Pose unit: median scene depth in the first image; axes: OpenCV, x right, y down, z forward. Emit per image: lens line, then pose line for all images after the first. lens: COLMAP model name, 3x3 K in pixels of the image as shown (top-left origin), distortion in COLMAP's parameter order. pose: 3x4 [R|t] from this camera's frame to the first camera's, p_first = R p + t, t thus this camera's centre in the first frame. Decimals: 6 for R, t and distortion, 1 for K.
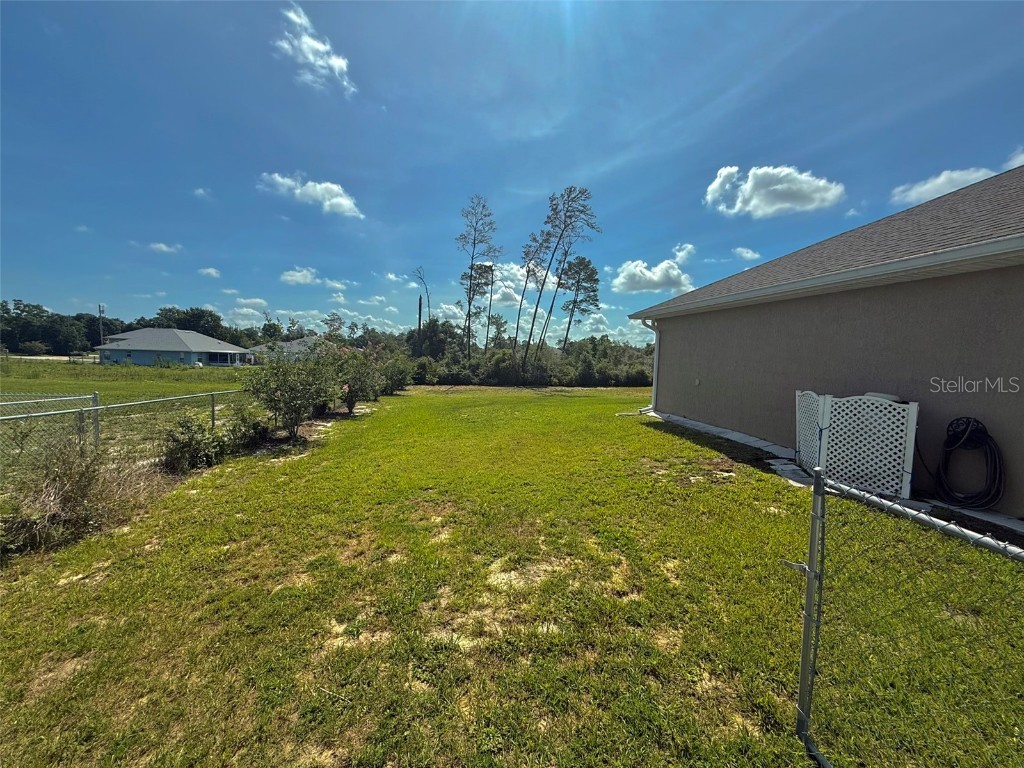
lens RADIAL K [[408.6, 0, 513.5], [0, 408.6, 376.6], [0, 0, 1]] dist [0.000849, -0.000117]
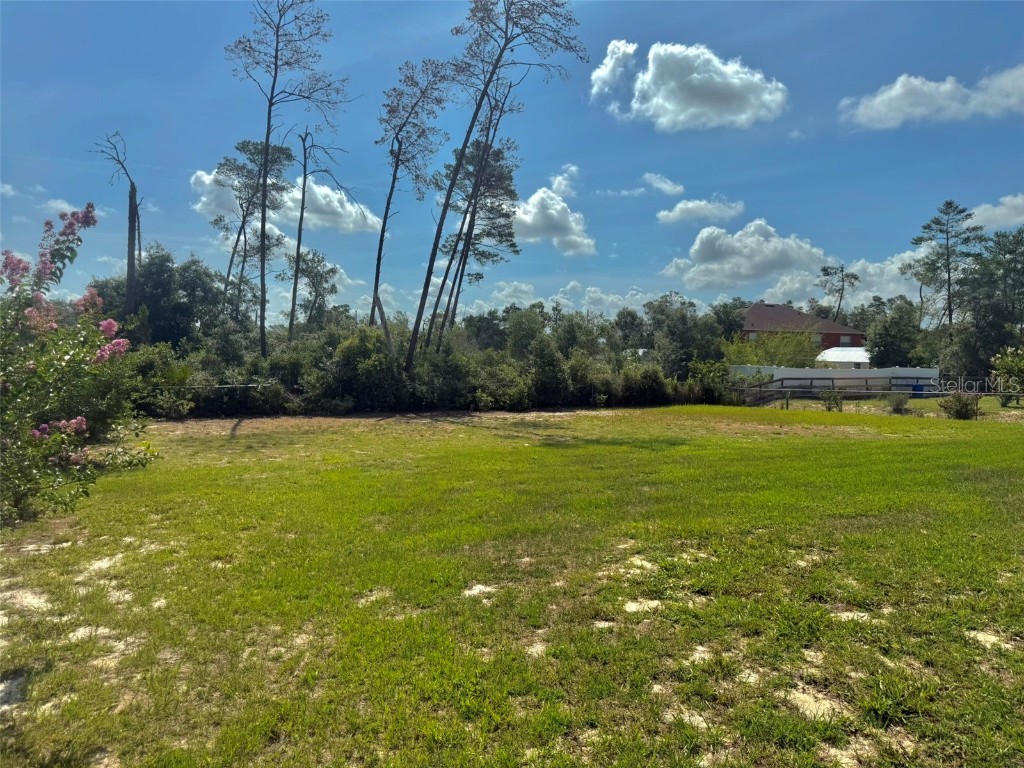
lens RADIAL K [[720.7, 0, 527.4], [0, 720.7, 393.0], [0, 0, 1]] dist [0.017784, -0.013127]
pose [[0.949793, -0.026482, 0.311757, -0.080055], [0.024117, 0.999644, 0.011441, -0.003012], [-0.311949, -0.003348, 0.950093, 0.213541]]
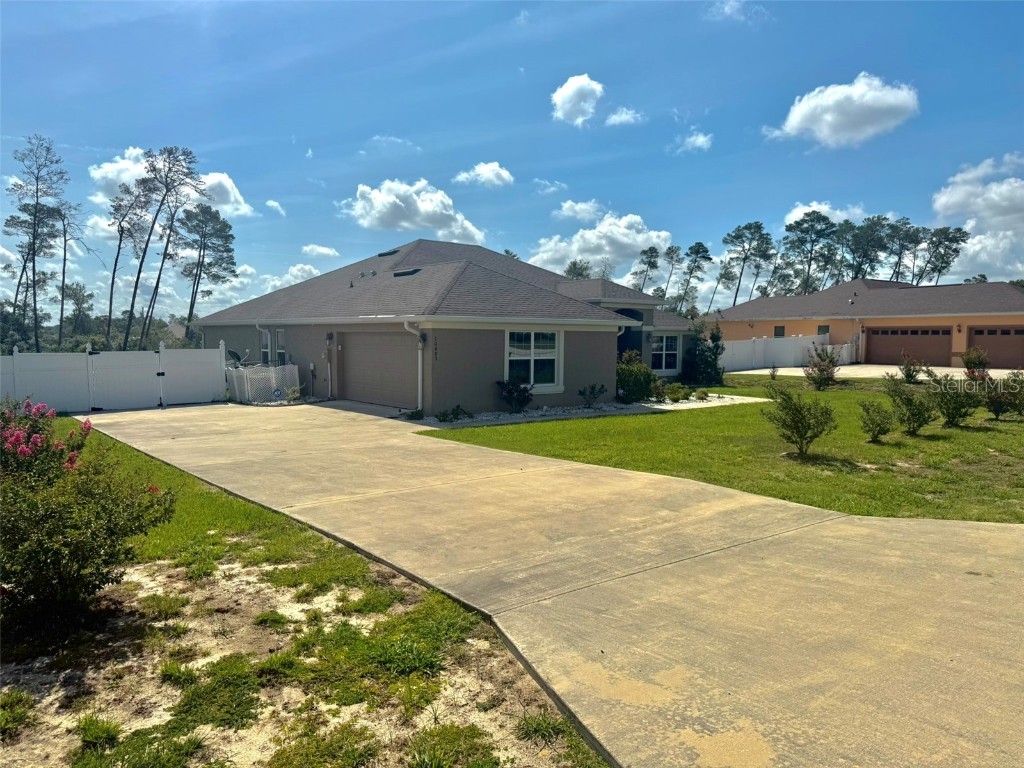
lens RADIAL K [[720.7, 0, 519.0], [0, 720.7, 387.1], [0, 0, 1]] dist [0.017784, -0.013127]
pose [[0.869238, -0.059054, 0.490854, 0.000548], [0.046321, 0.998201, 0.038064, 0.012547], [-0.492219, -0.010350, 0.870410, -0.531480]]
